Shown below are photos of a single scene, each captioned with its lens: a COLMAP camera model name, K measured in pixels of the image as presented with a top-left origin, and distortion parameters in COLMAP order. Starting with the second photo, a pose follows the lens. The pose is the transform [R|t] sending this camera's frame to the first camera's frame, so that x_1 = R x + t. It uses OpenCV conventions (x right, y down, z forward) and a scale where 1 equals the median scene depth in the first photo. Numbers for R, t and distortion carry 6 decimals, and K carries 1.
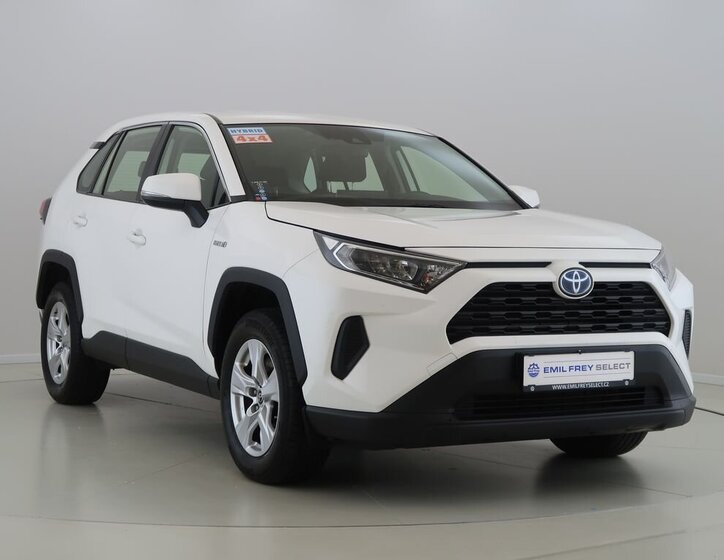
lens RADIAL K [[464.9, 0, 362.0], [0, 464.9, 280.0], [0, 0, 1]] dist [-0.027212, 0.000104]
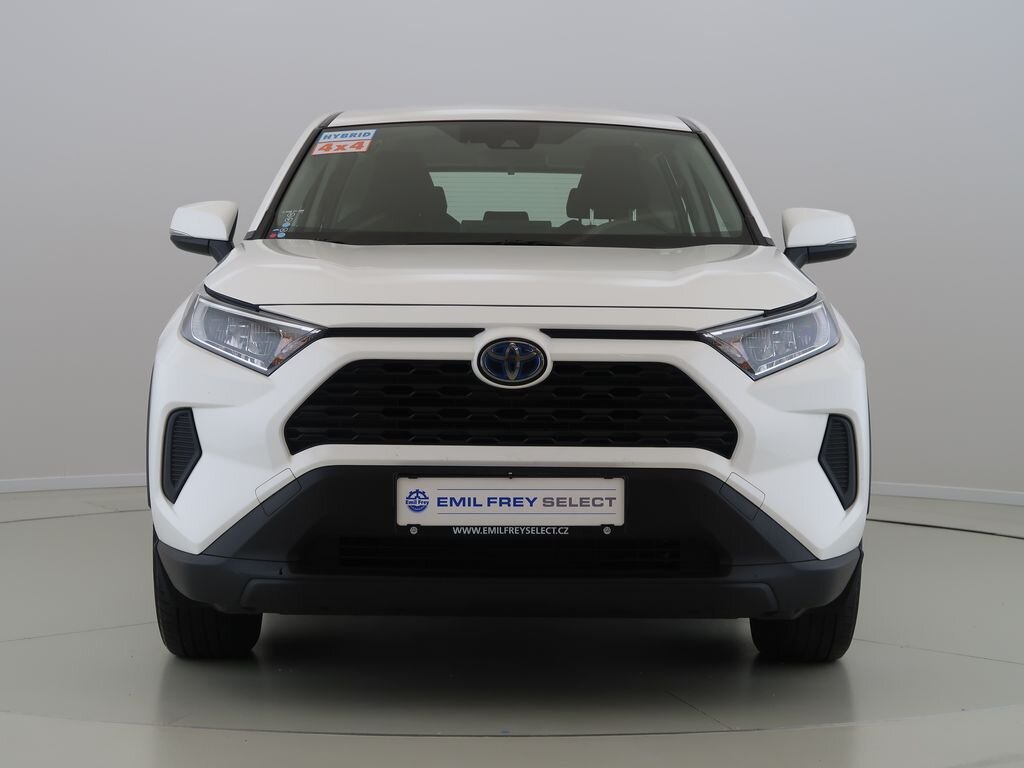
lens RADIAL K [[694.0, 0, 512.0], [0, 694.0, 384.0], [0, 0, 1]] dist [0.001287, -0.000332]
pose [[0.985420, 0.016699, -0.169316, 0.615559], [-0.010324, 0.999207, 0.038462, -0.000740], [0.169824, -0.036154, 0.984811, 0.096403]]
